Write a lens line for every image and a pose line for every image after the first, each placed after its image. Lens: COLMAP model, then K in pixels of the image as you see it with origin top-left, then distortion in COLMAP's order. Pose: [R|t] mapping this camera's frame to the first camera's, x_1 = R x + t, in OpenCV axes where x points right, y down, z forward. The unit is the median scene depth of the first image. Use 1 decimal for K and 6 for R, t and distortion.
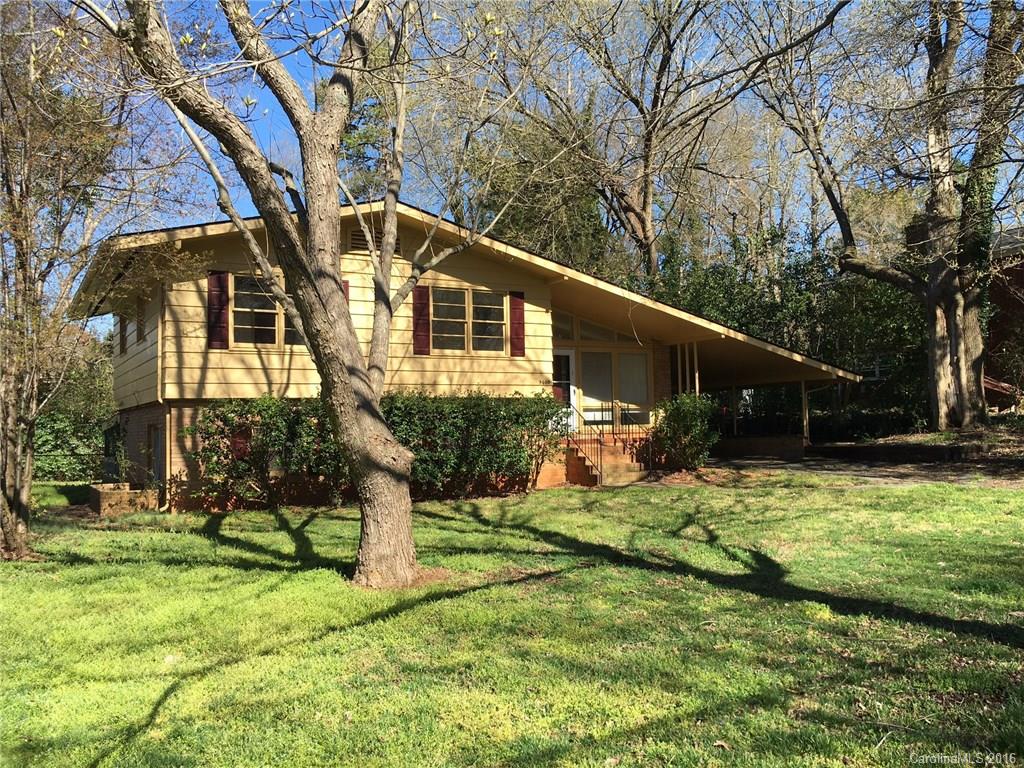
lens RADIAL K [[848.7, 0, 512.0], [0, 848.7, 384.0], [0, 0, 1]] dist [0.023899, -0.018473]
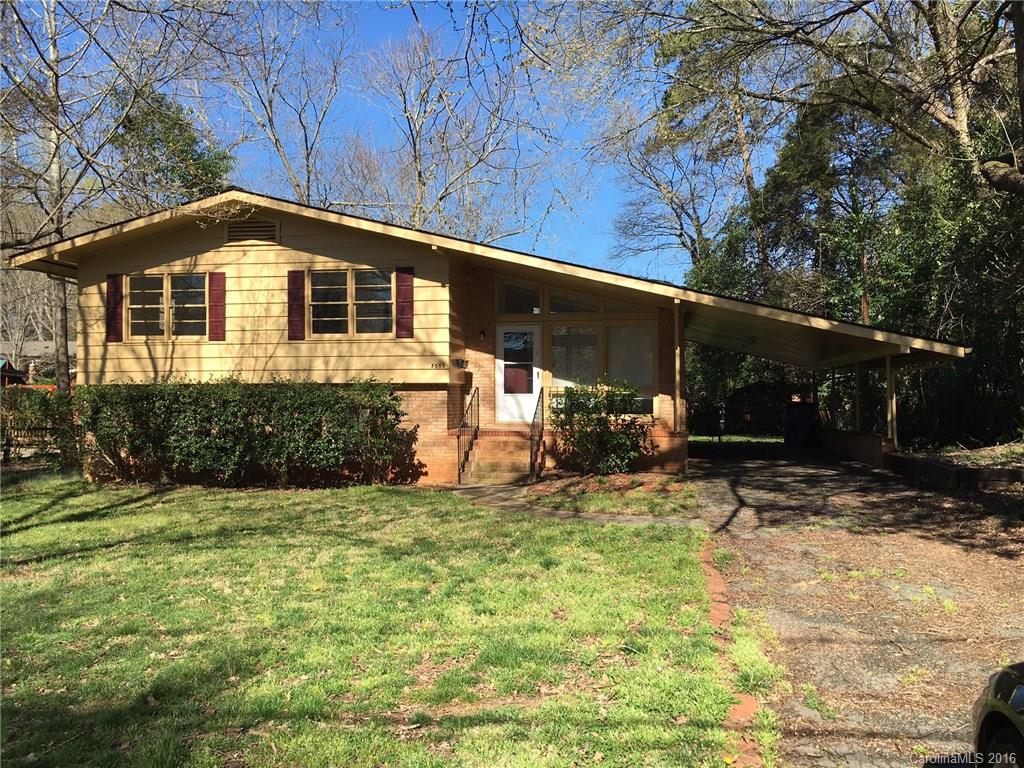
lens RADIAL K [[848.7, 0, 512.0], [0, 848.7, 384.0], [0, 0, 1]] dist [0.023899, -0.018473]
pose [[0.782837, 0.006027, -0.622198, 0.703526], [0.015552, 0.999451, 0.029248, -0.007993], [0.622032, -0.032573, 0.782314, 0.370557]]
